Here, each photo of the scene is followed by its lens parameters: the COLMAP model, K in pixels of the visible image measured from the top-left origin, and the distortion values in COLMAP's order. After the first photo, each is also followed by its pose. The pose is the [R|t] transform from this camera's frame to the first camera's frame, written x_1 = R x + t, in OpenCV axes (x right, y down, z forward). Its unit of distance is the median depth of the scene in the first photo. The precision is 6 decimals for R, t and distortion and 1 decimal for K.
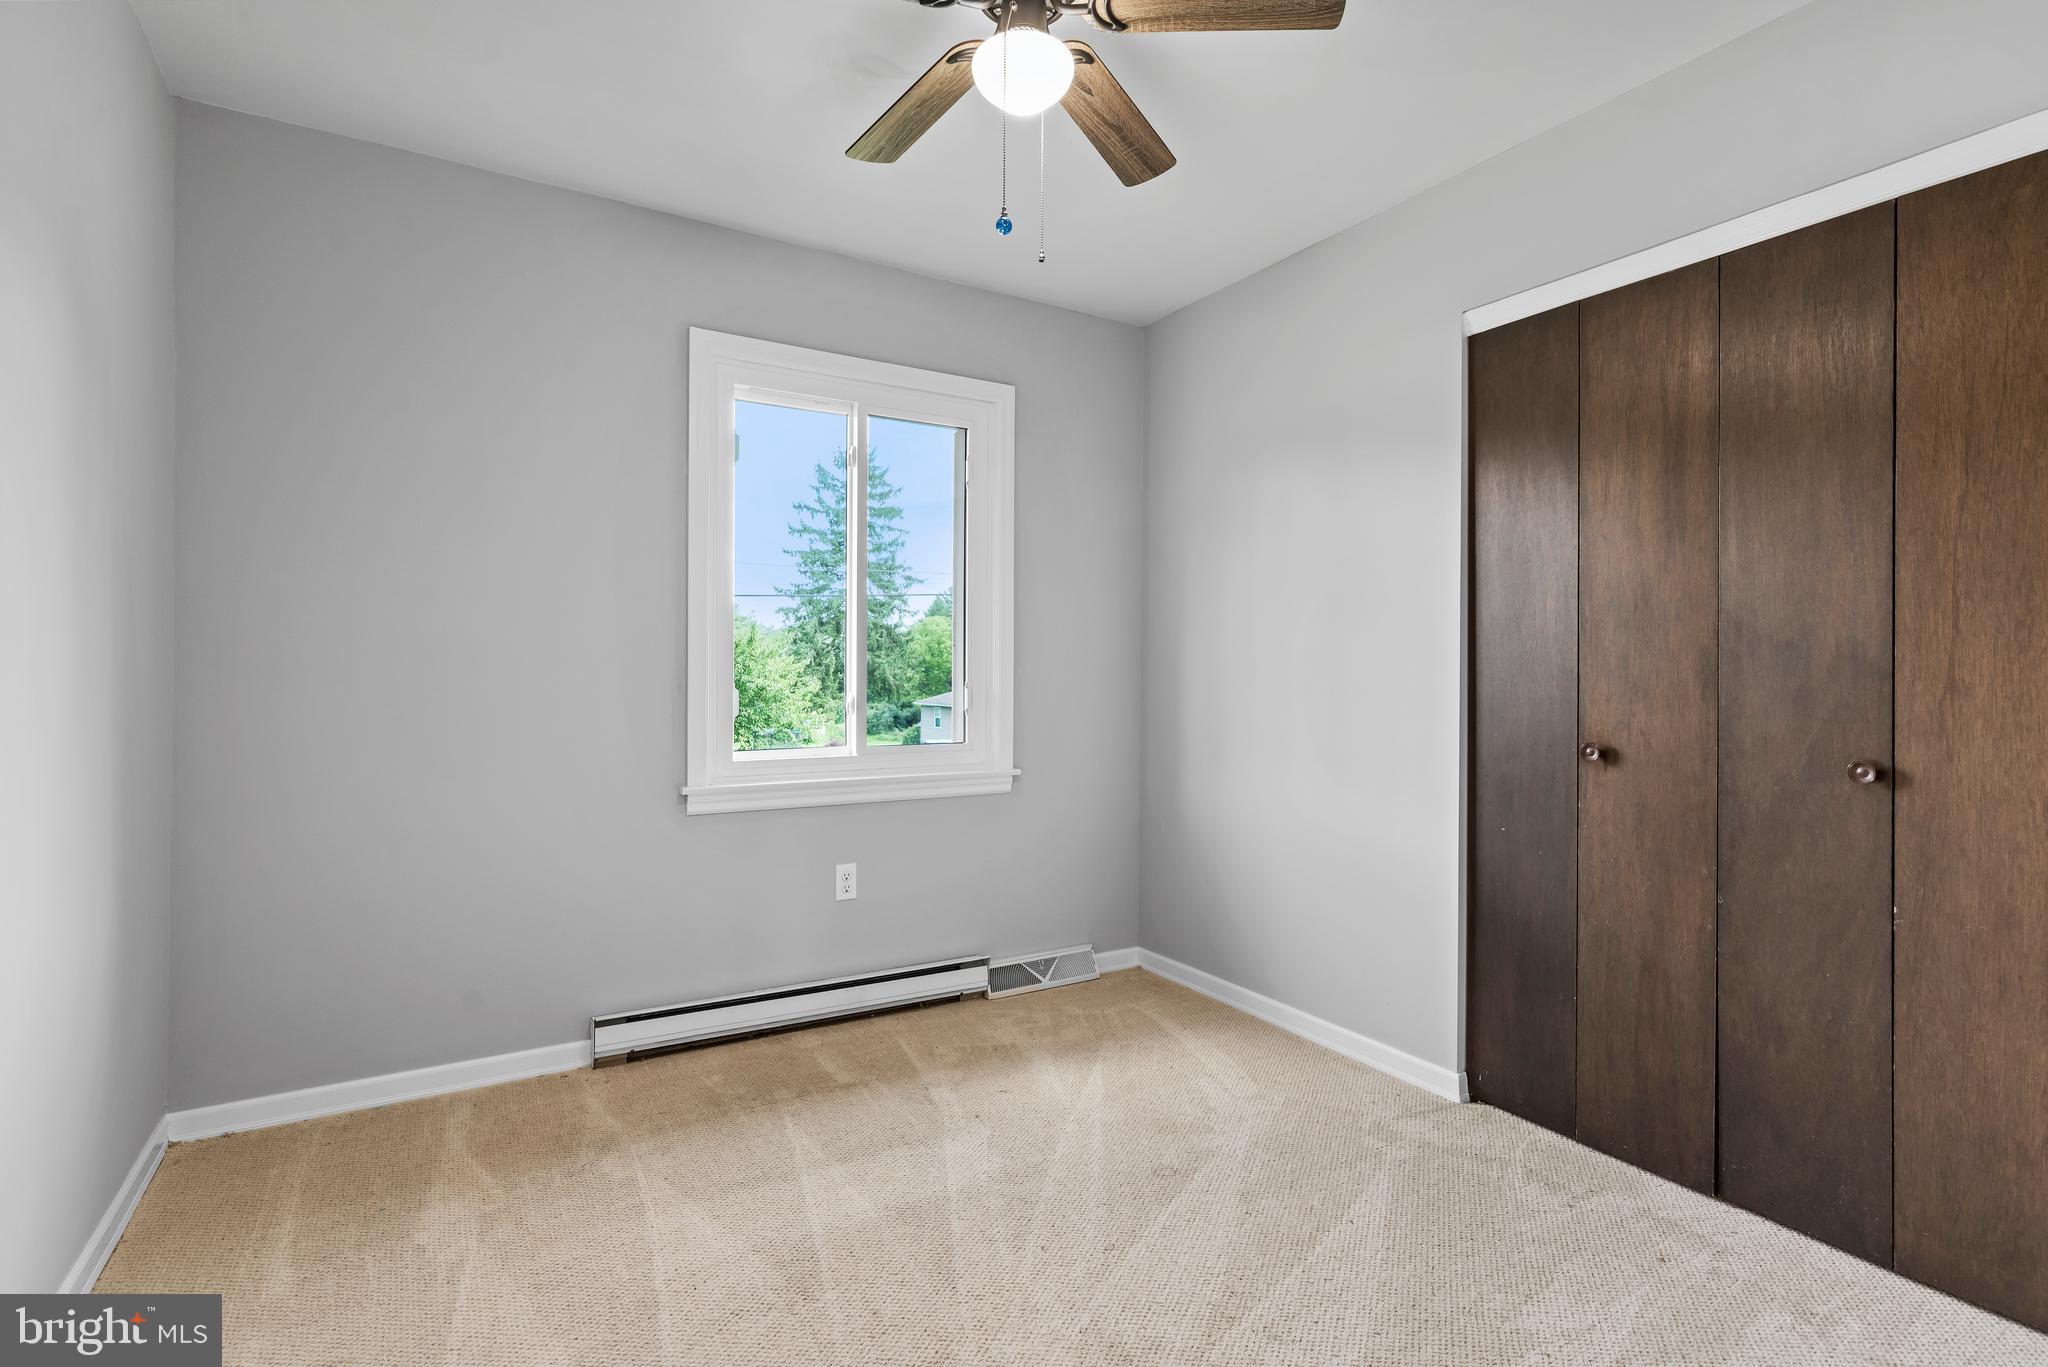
lens RADIAL K [[992.9, 0, 1035.0], [0, 992.9, 679.6], [0, 0, 1]] dist [-0.002104, 0.001202]
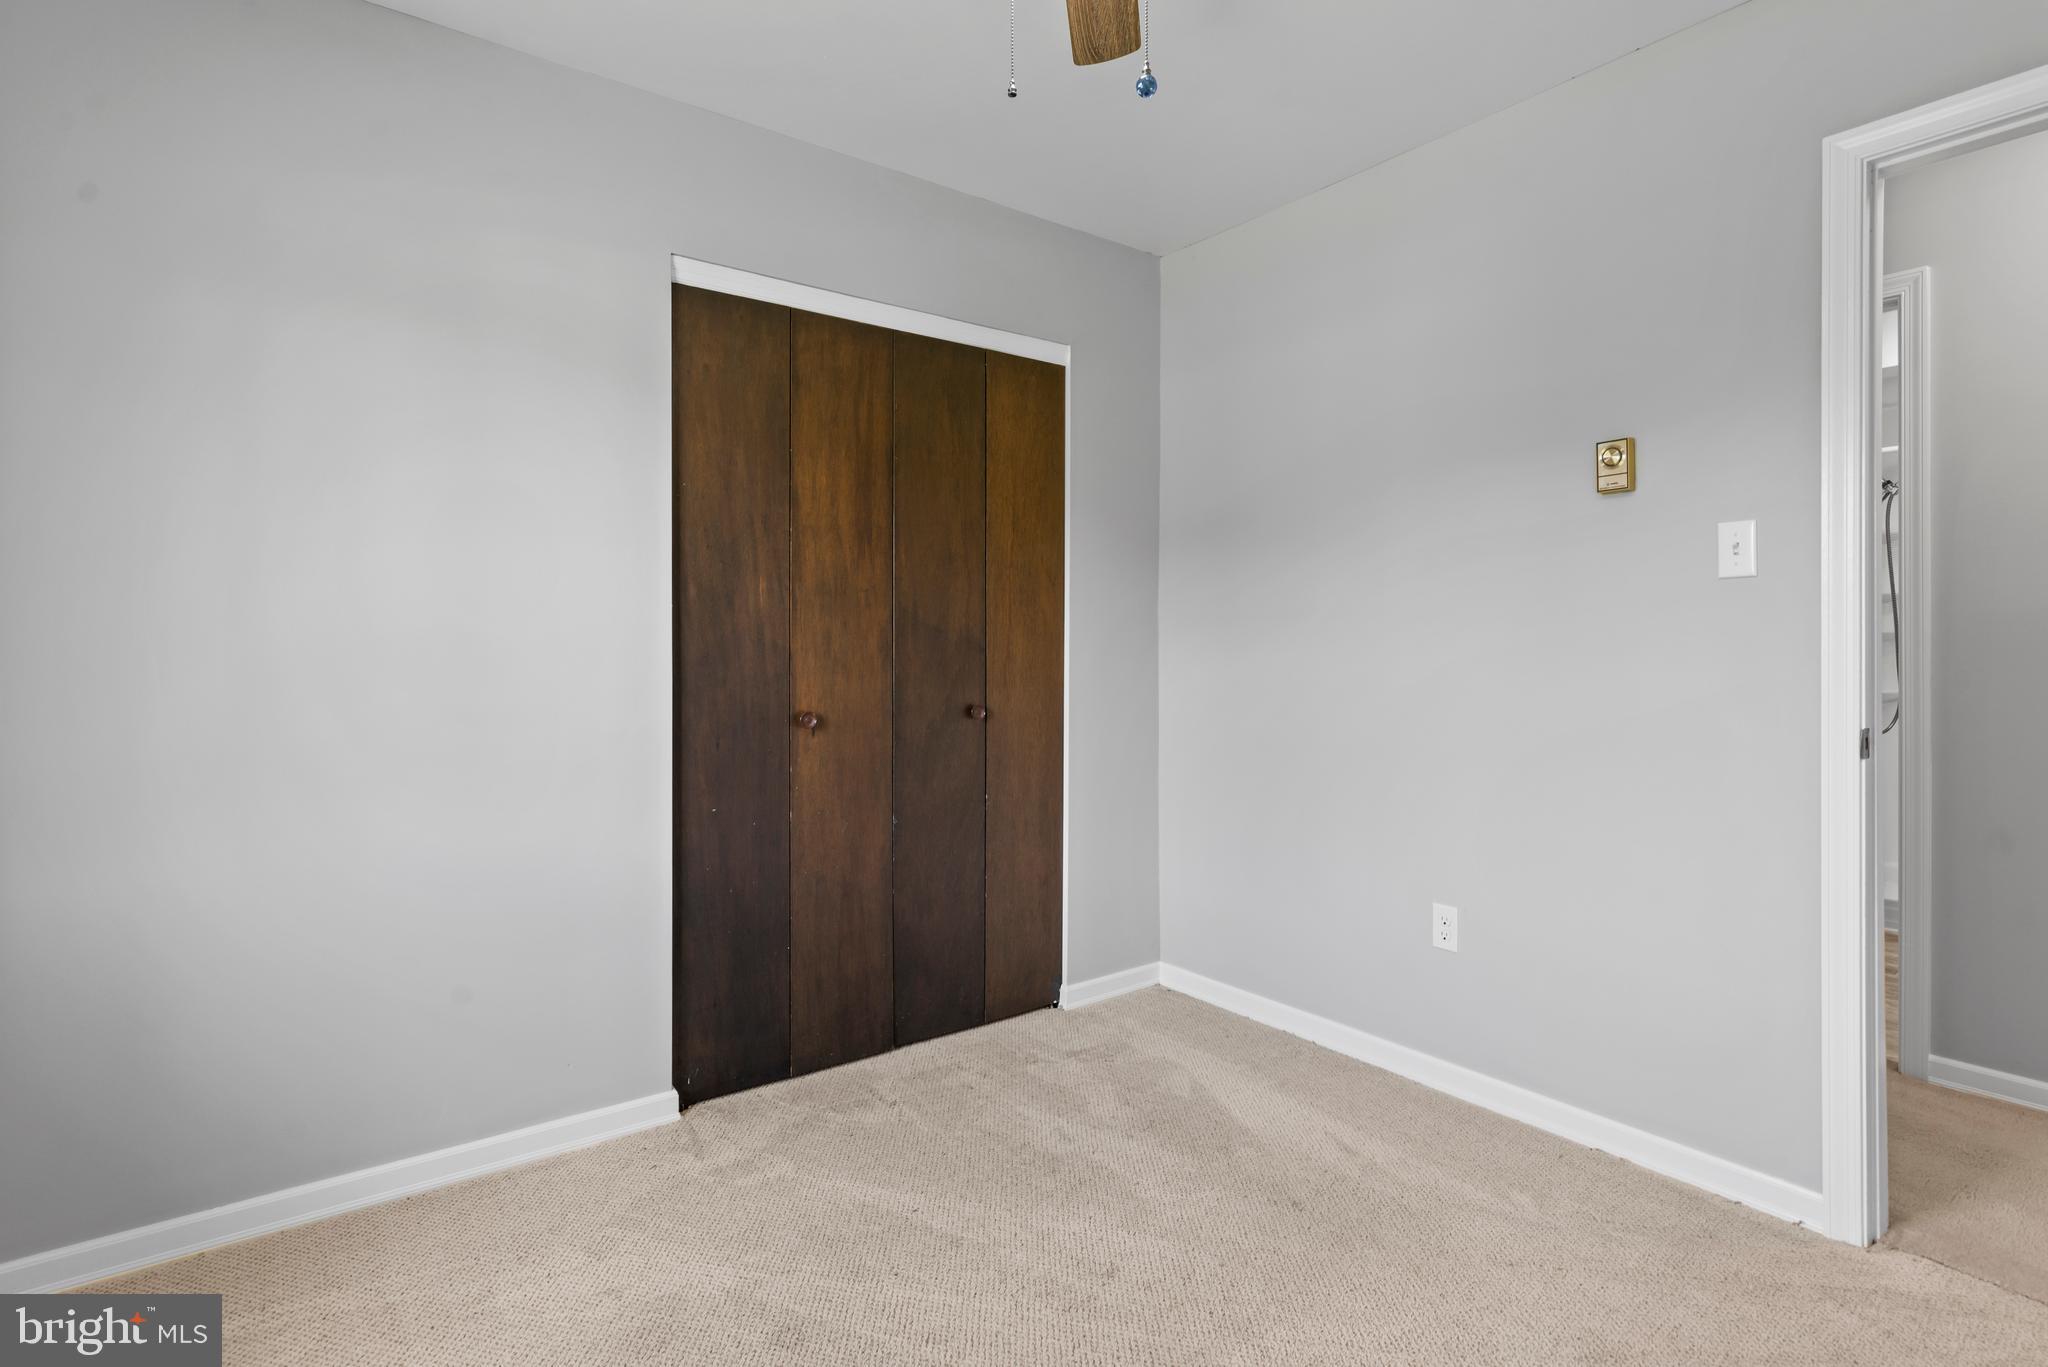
lens RADIAL K [[992.9, 0, 1035.7], [0, 992.9, 664.7], [0, 0, 1]] dist [-0.002104, 0.001202]
pose [[-0.106014, -0.011045, 0.994303, -0.619341], [0.012442, 0.999845, 0.012433, 0.000634], [-0.994287, 0.013690, -0.105860, 0.926456]]
